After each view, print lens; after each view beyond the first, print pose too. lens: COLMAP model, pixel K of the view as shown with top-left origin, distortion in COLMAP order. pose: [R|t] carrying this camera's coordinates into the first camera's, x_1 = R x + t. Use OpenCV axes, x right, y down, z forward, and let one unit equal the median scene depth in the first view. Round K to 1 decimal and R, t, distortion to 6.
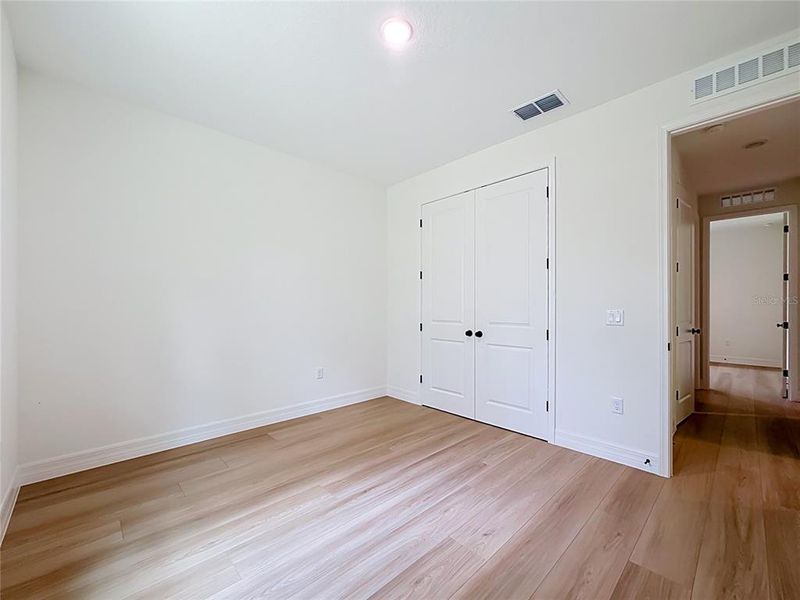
lens RADIAL K [[324.5, 0, 398.3], [0, 324.5, 302.9], [0, 0, 1]] dist [0.000071, -0.000063]
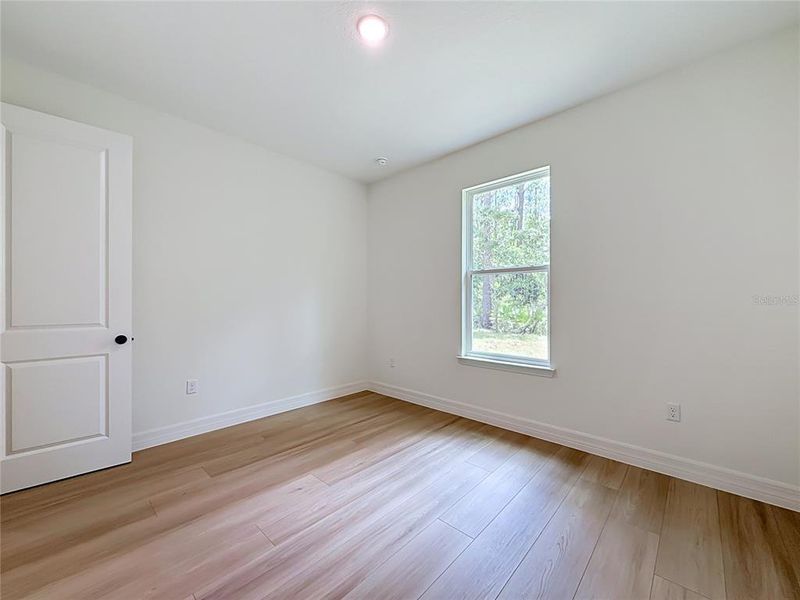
lens RADIAL K [[324.5, 0, 396.8], [0, 324.5, 298.9], [0, 0, 1]] dist [0.000071, -0.000063]
pose [[-0.998564, -0.001527, -0.053553, -0.020935], [0.000008, 0.999589, -0.028662, 0.026481], [0.053575, -0.028621, -0.998154, 1.702309]]
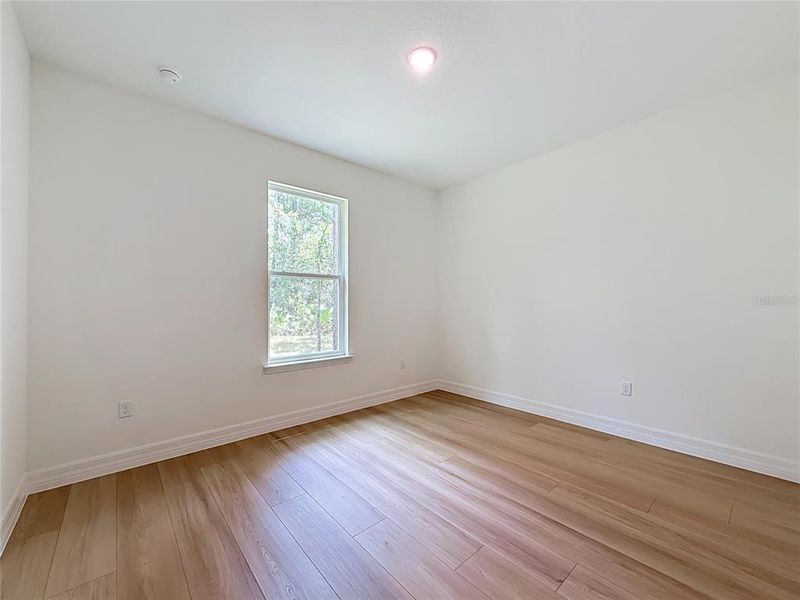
lens RADIAL K [[324.5, 0, 408.2], [0, 324.5, 297.2], [0, 0, 1]] dist [0.000071, -0.000063]
pose [[-0.020729, -0.019851, -0.999588, 0.938196], [0.017614, 0.999640, -0.020218, 0.003952], [0.999630, -0.018026, -0.020372, 0.826568]]
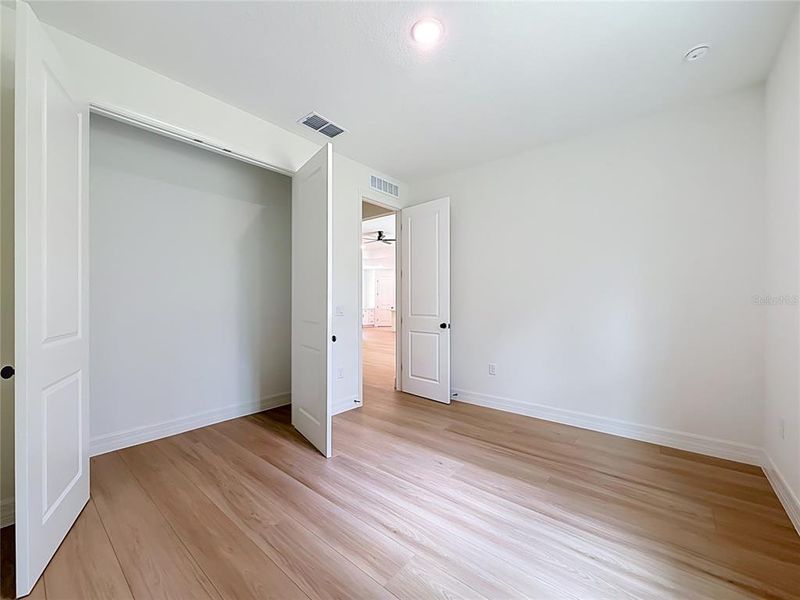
lens RADIAL K [[324.5, 0, 399.4], [0, 324.5, 298.5], [0, 0, 1]] dist [0.000071, -0.000063]
pose [[-0.111968, 0.004894, 0.993700, -0.854947], [-0.015759, 0.999853, -0.006700, -0.000002], [-0.993587, -0.016410, -0.111874, 1.019645]]
